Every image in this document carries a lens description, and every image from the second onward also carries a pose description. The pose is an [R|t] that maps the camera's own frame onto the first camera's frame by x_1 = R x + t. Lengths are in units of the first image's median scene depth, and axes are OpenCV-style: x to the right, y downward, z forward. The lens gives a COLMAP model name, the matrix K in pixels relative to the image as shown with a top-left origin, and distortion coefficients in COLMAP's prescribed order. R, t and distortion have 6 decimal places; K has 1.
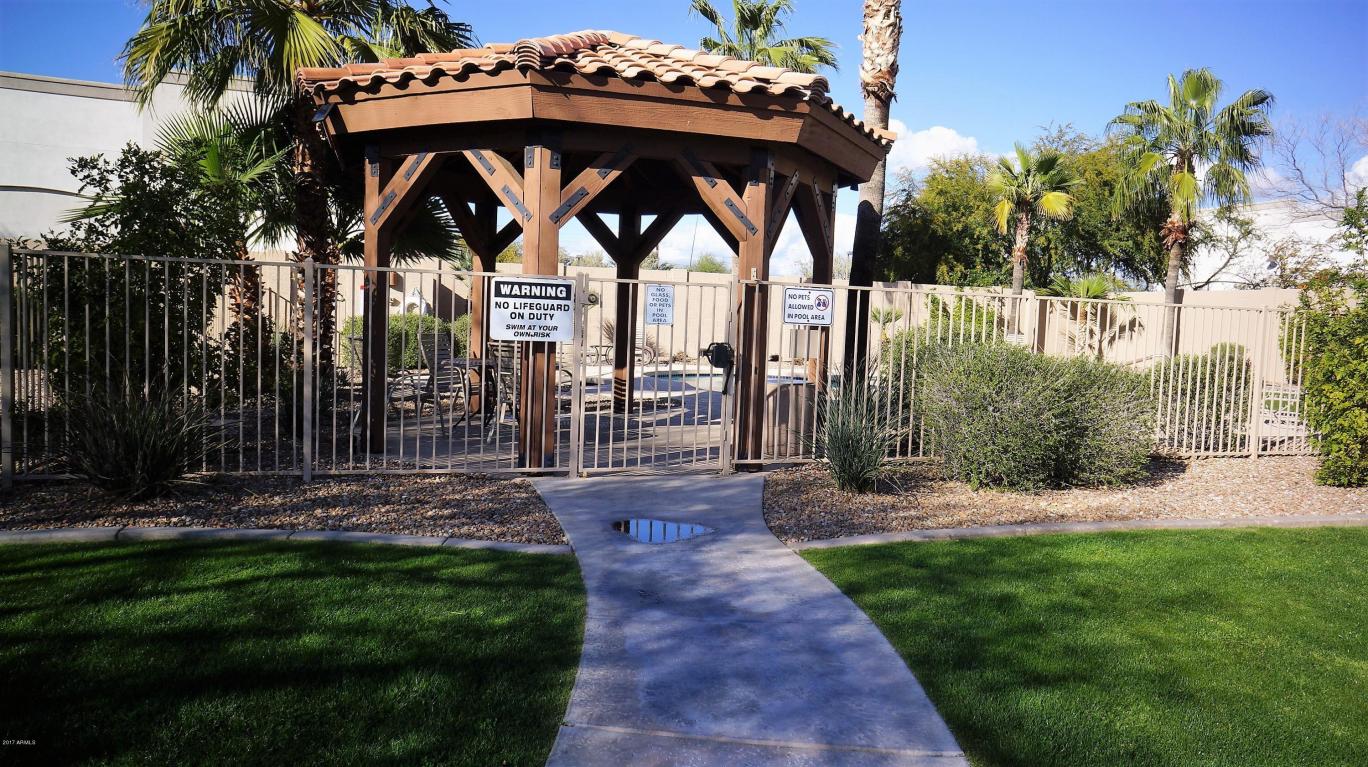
lens RADIAL K [[984.3, 0, 635.8], [0, 984.3, 386.8], [0, 0, 1]] dist [-0.059760, 0.083112]
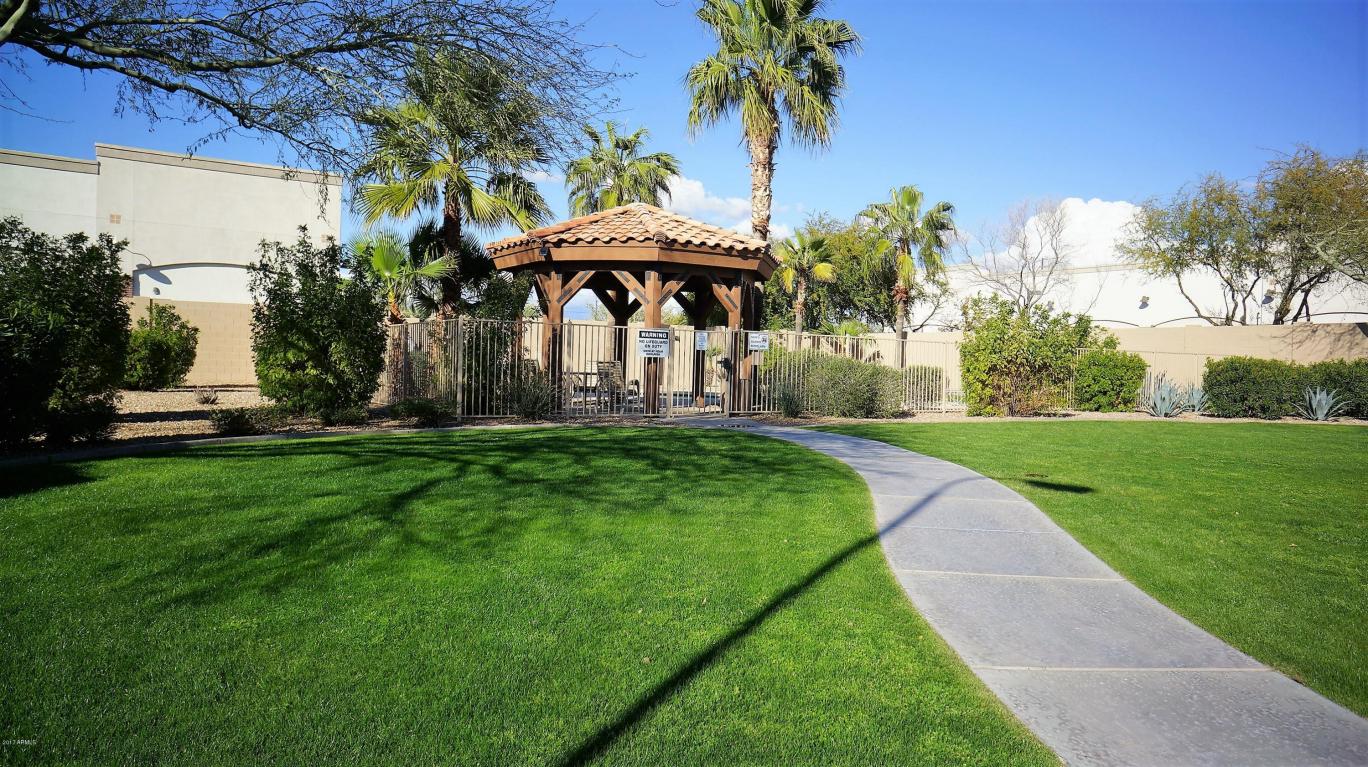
lens RADIAL K [[984.3, 0, 635.8], [0, 984.3, 386.8], [0, 0, 1]] dist [-0.059760, 0.083112]
pose [[0.970162, -0.015749, 0.241944, -0.196176], [0.025893, 0.998911, -0.038807, 0.030827], [-0.241070, 0.043914, 0.969514, -0.335393]]
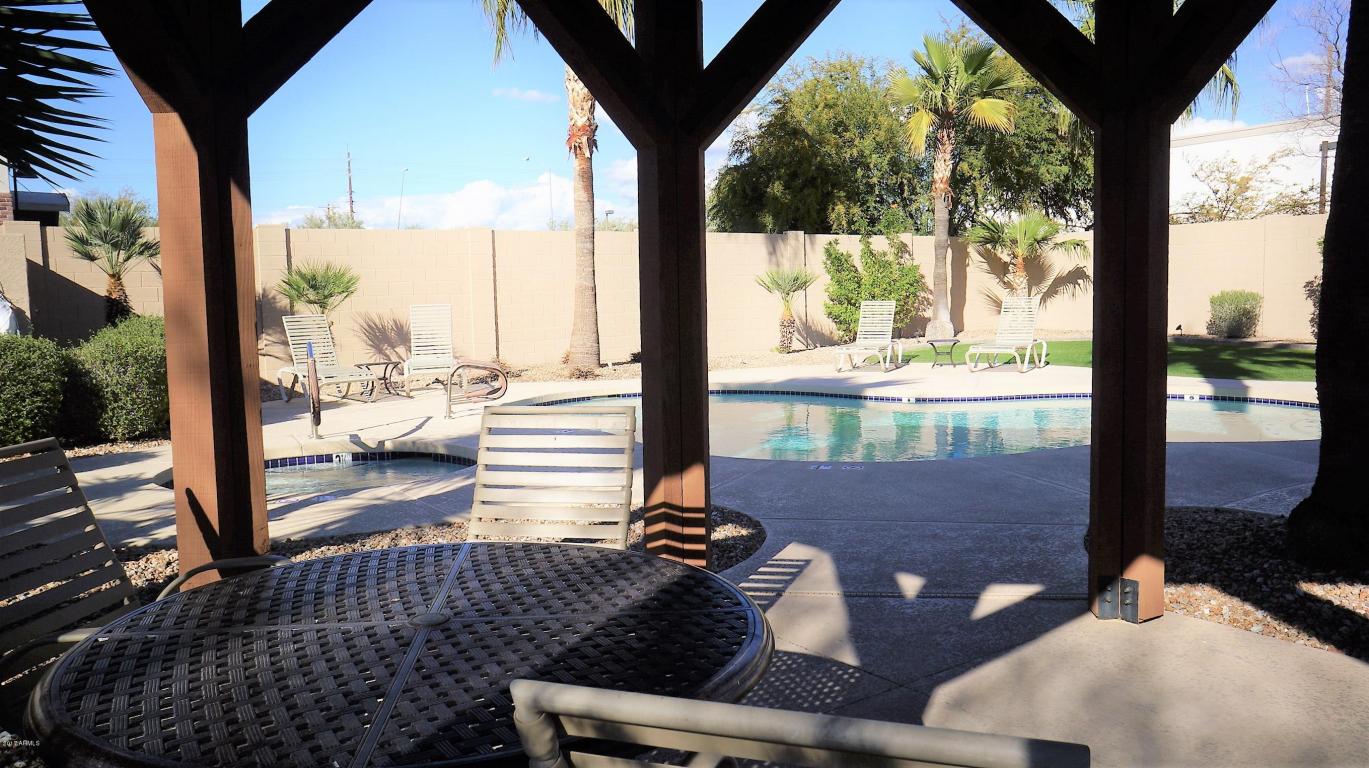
lens RADIAL K [[985.1, 0, 636.3], [0, 985.1, 387.3], [0, 0, 1]] dist [-0.059760, 0.083112]
pose [[0.939893, -0.092032, 0.328835, -0.084123], [0.083968, 0.995718, 0.038674, -0.037010], [-0.330986, -0.008738, 0.943595, 0.421154]]
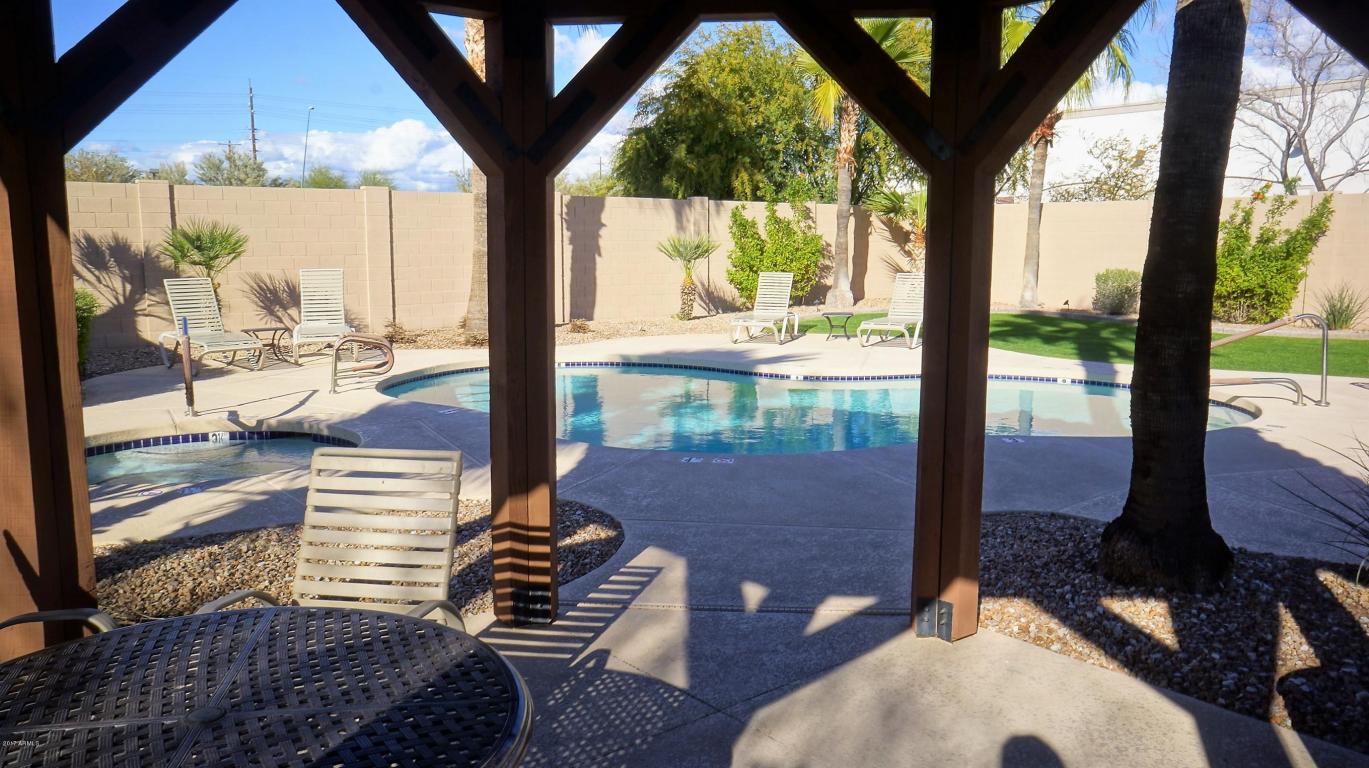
lens RADIAL K [[992.6, 0, 628.0], [0, 992.6, 385.2], [0, 0, 1]] dist [-0.053971, 0.090469]
pose [[0.913883, -0.095526, 0.394580, -0.072328], [0.062567, 0.993452, 0.095598, -0.050929], [-0.401128, -0.062678, 0.913875, 0.411803]]
